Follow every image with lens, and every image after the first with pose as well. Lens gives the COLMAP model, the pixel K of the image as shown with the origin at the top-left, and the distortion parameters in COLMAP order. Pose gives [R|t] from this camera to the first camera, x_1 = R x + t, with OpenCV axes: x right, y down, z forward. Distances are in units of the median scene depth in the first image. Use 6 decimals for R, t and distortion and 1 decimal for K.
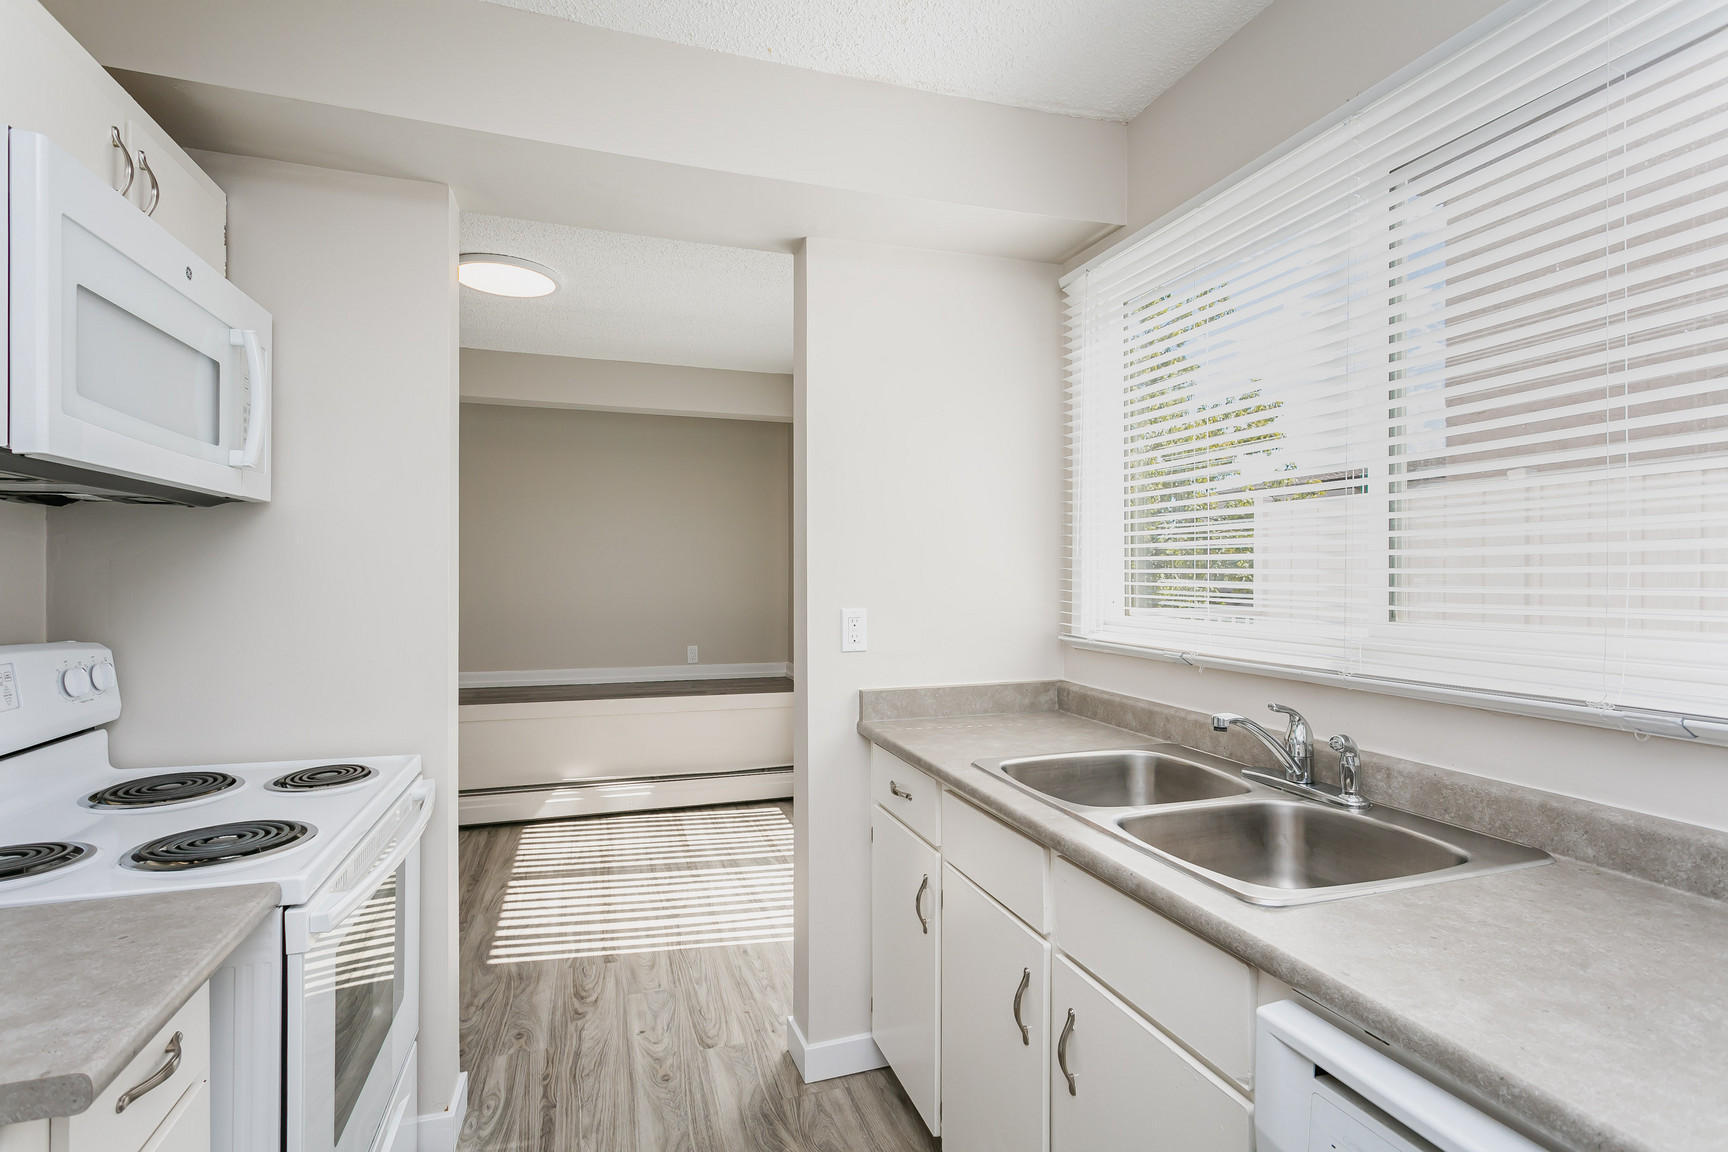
lens RADIAL K [[819.7, 0, 848.6], [0, 819.7, 581.5], [0, 0, 1]] dist [0.000328, 0.000514]
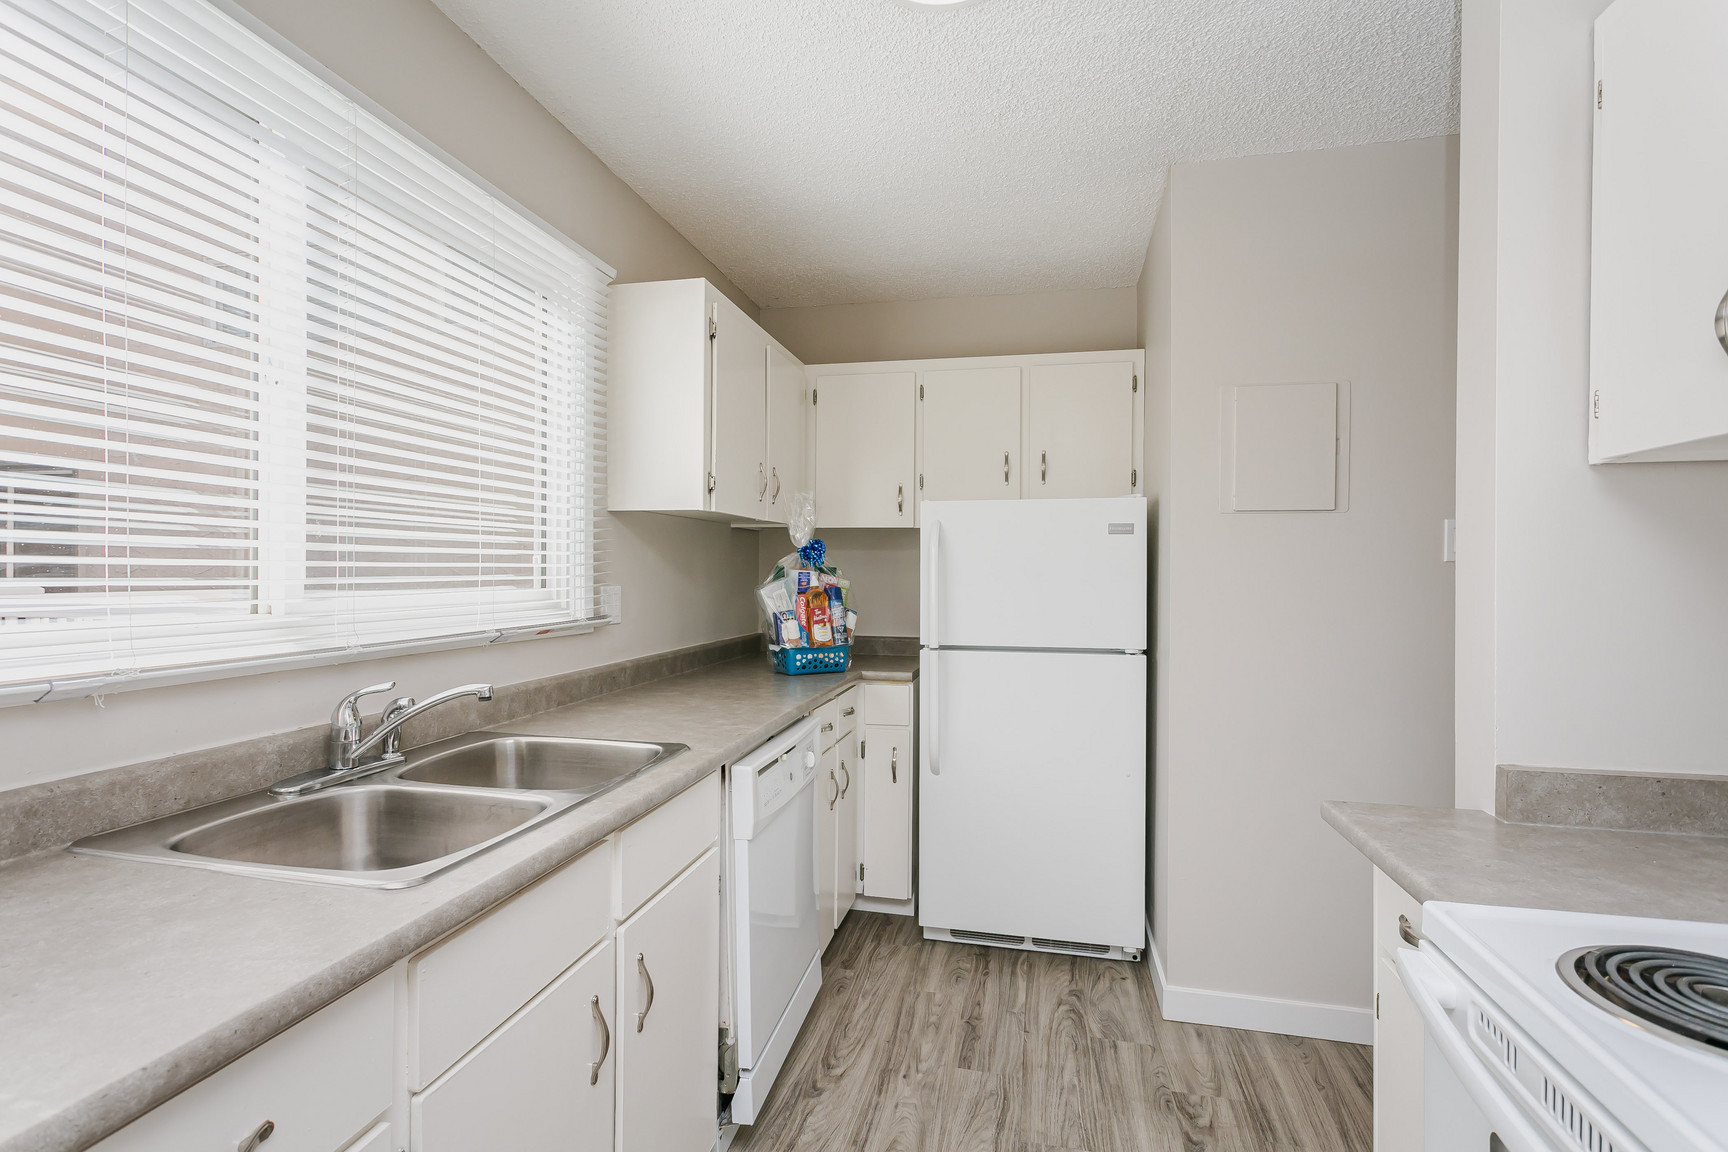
lens RADIAL K [[819.7, 0, 848.6], [0, 819.7, 581.5], [0, 0, 1]] dist [0.000328, 0.000514]
pose [[-0.849661, -0.005879, 0.527296, -0.500809], [-0.004842, 0.999983, 0.003347, 0.022090], [-0.527307, 0.000290, -0.849675, 1.695448]]
